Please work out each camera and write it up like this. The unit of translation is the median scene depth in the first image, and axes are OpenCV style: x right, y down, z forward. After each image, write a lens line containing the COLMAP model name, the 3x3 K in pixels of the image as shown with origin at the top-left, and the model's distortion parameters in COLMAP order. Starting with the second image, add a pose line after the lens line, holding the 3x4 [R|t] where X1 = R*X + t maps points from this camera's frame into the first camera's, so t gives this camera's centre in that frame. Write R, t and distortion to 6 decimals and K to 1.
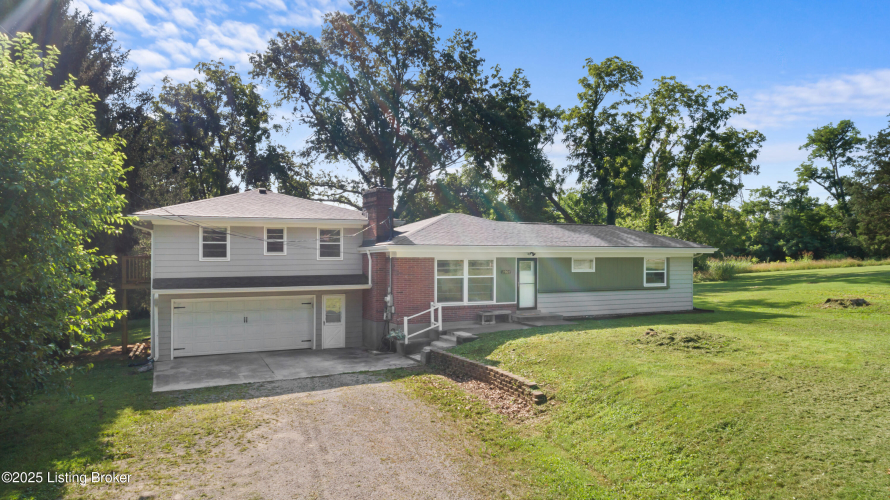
lens RADIAL K [[587.4, 0, 445.0], [0, 587.4, 250.0], [0, 0, 1]] dist [-0.004252, -0.002431]
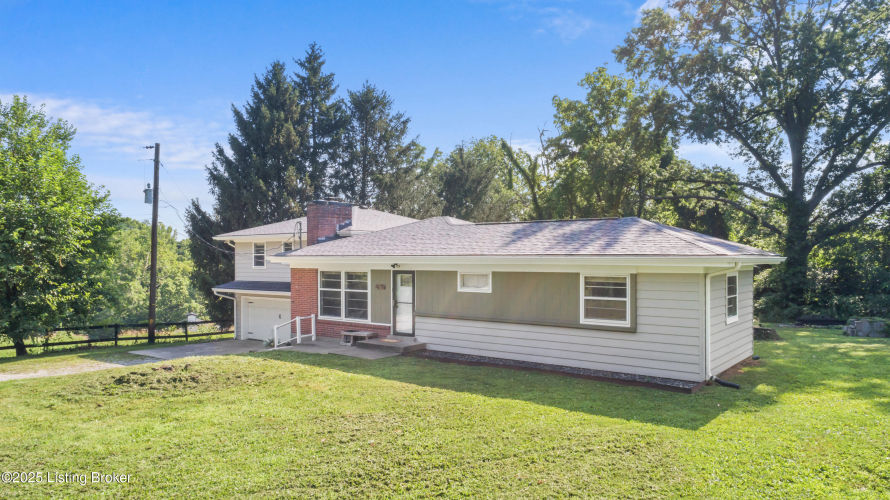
lens RADIAL K [[587.4, 0, 445.0], [0, 587.4, 250.0], [0, 0, 1]] dist [-0.004252, -0.002431]
pose [[0.482170, -0.015404, -0.875942, 0.889489], [0.000542, 0.999850, -0.017285, -0.000631], [0.876078, 0.007860, 0.482106, 0.678830]]
